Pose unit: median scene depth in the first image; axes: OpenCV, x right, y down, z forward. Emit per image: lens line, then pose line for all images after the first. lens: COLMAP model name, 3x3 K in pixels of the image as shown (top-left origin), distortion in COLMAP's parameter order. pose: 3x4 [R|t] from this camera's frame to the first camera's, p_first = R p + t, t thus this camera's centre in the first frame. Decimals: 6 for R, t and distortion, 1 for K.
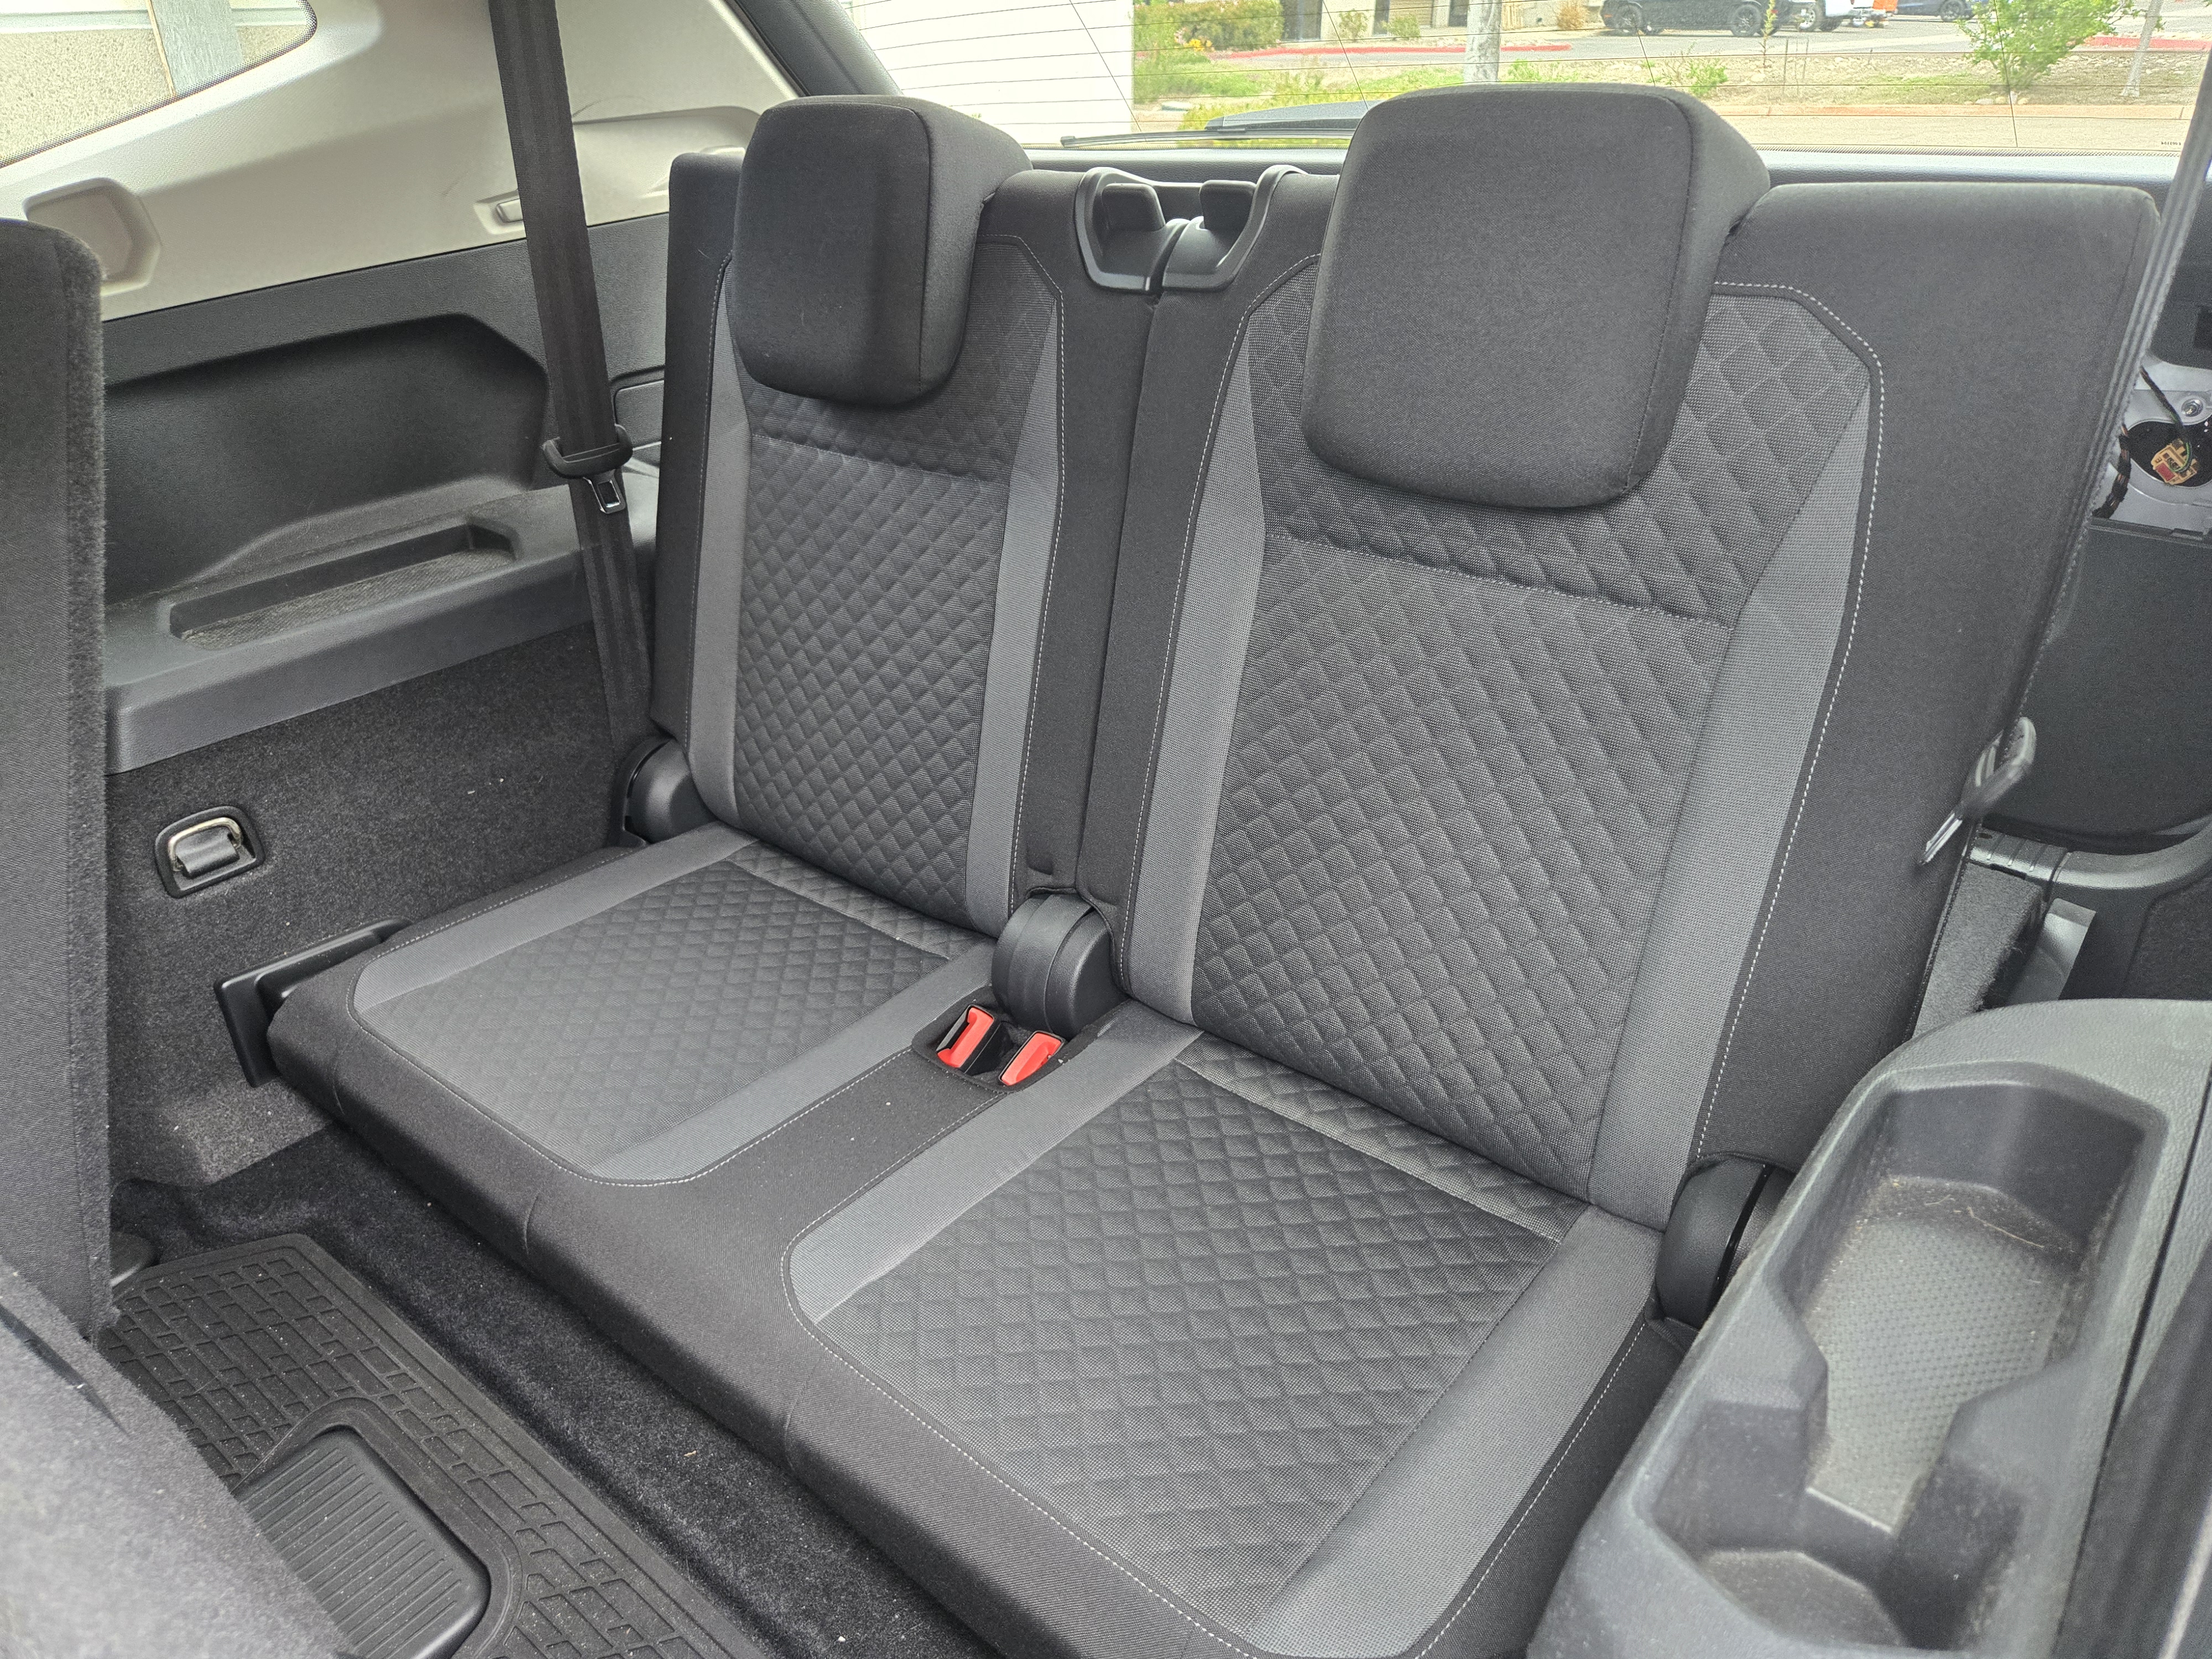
lens RADIAL K [[1486.9, 0, 1081.8], [0, 1486.9, 846.9], [0, 0, 1]] dist [0.064649, -0.053126]
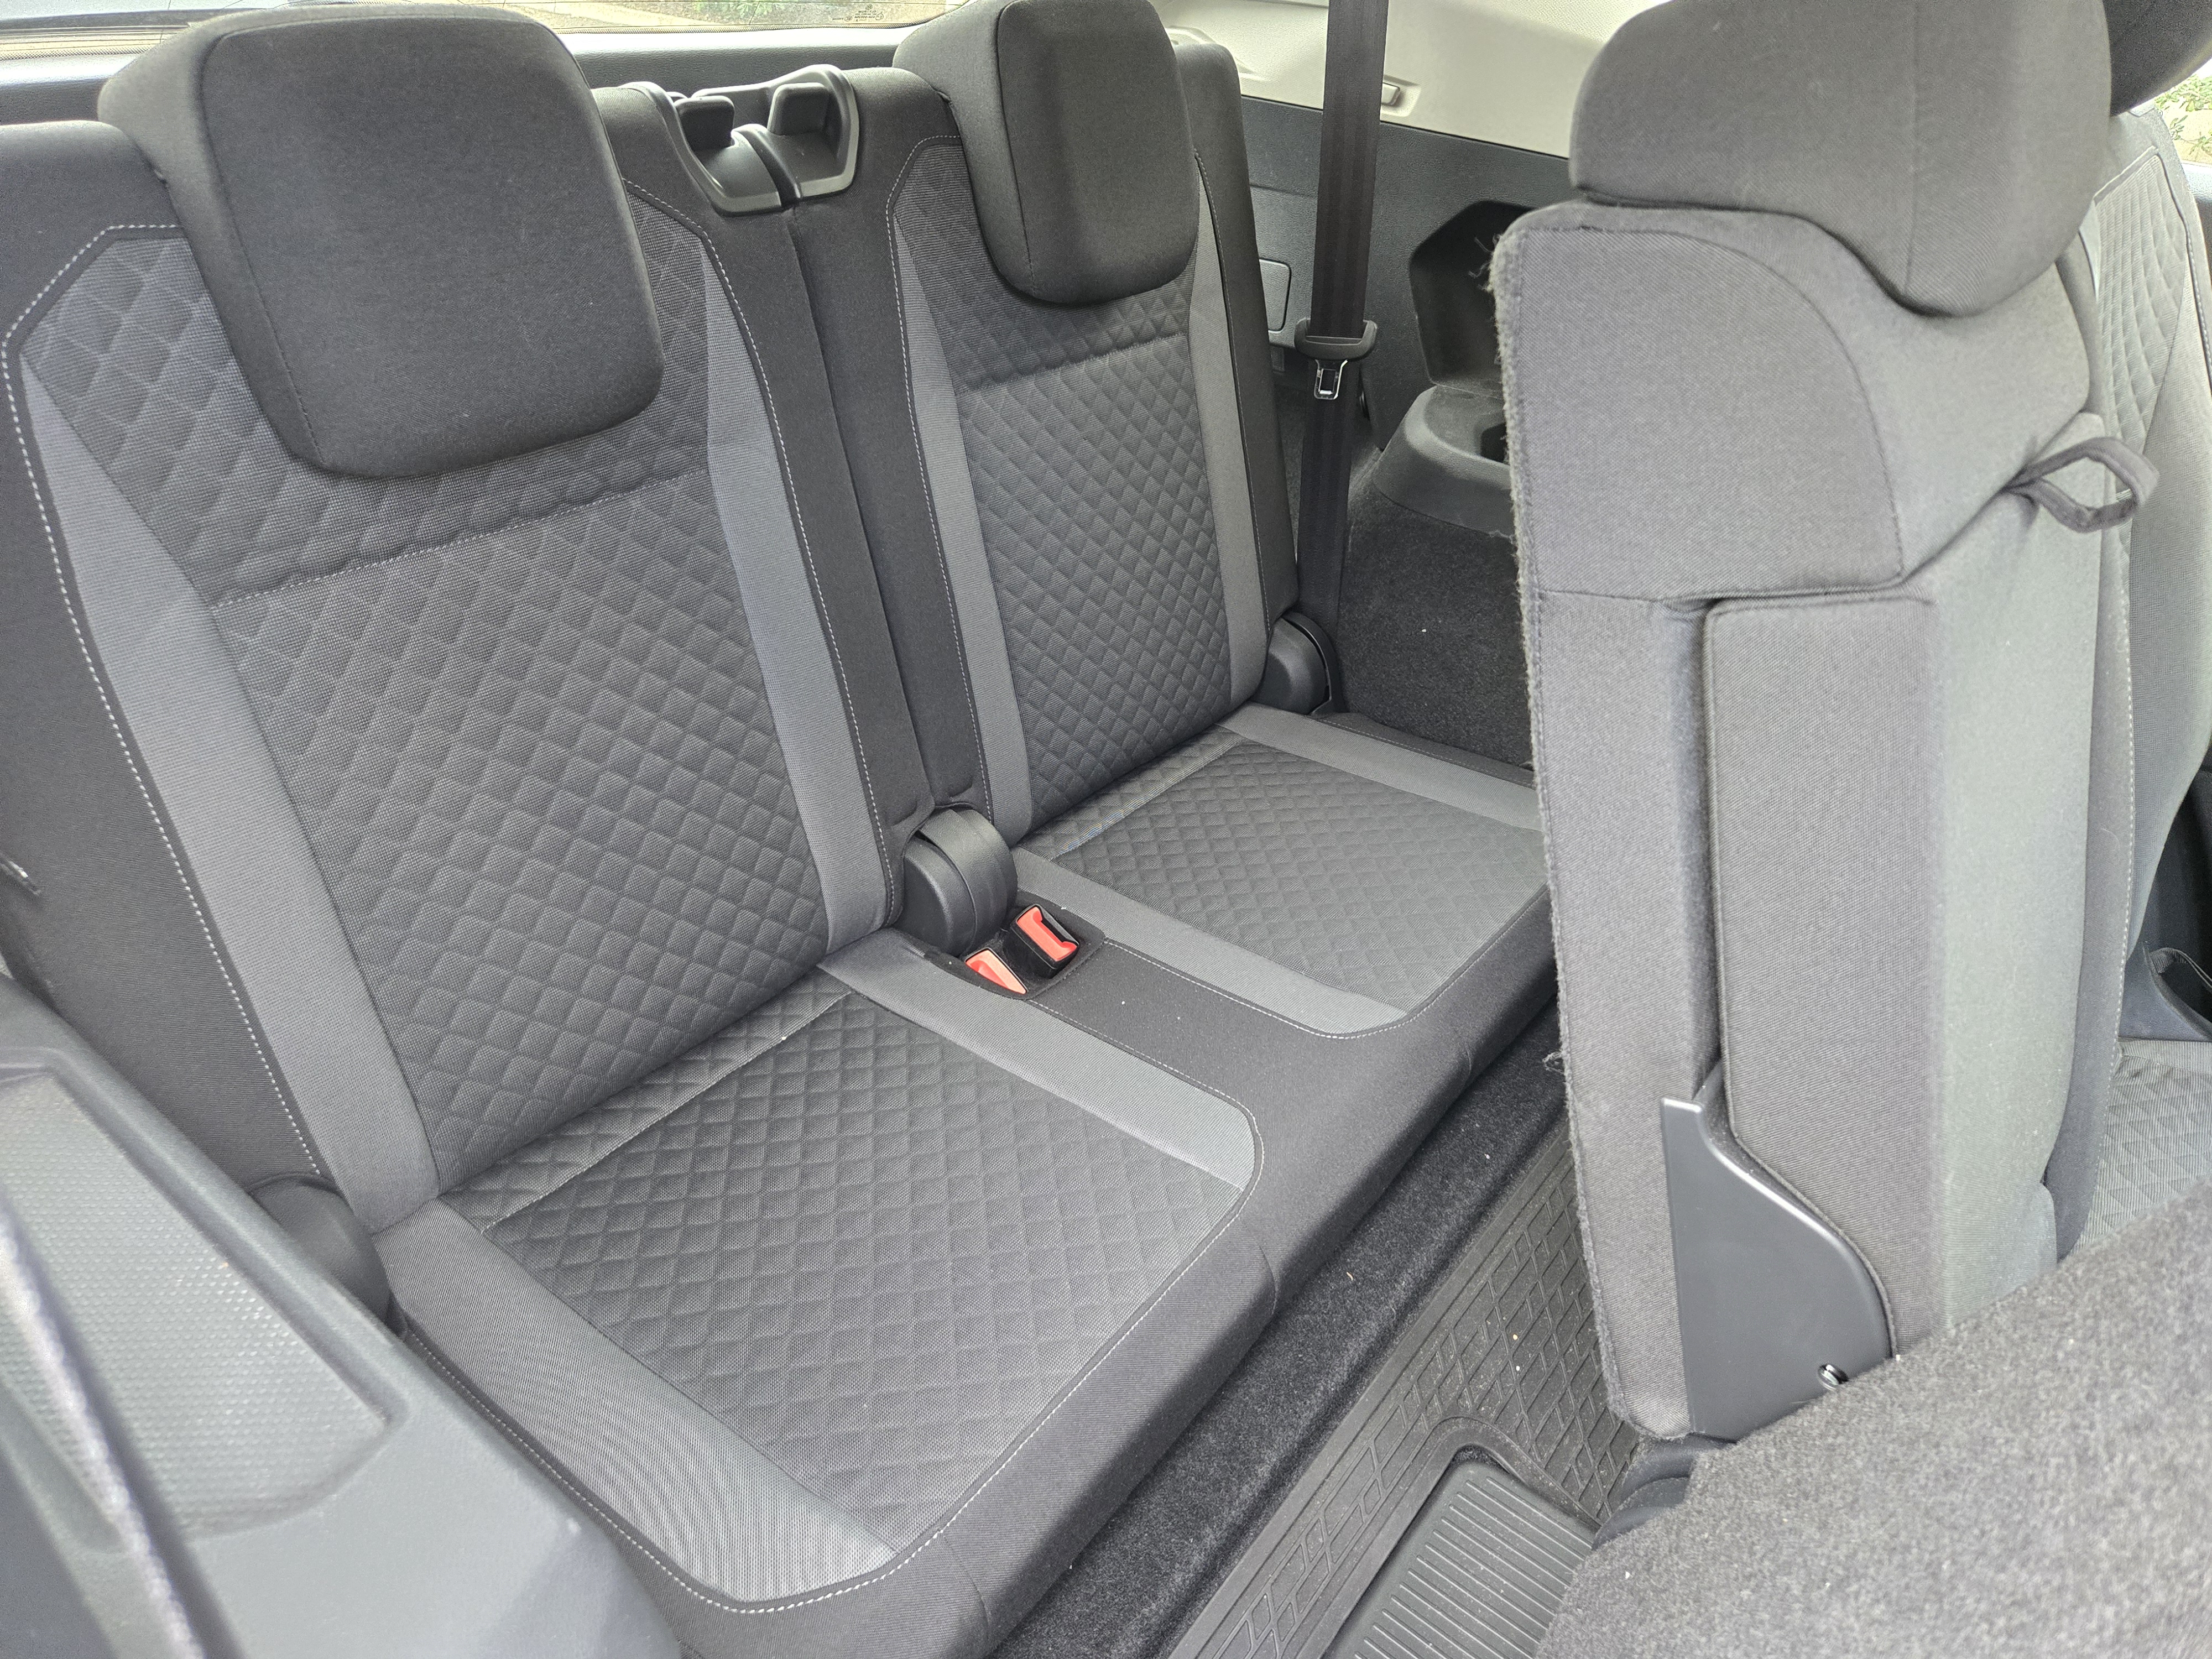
lens RADIAL K [[1486.9, 0, 1081.8], [0, 1486.9, 846.9], [0, 0, 1]] dist [0.064649, -0.053126]
pose [[-0.056337, -0.512178, 0.857030, -0.912989], [0.421822, 0.765808, 0.485391, -0.408792], [-0.904927, 0.388860, 0.172904, 0.761365]]
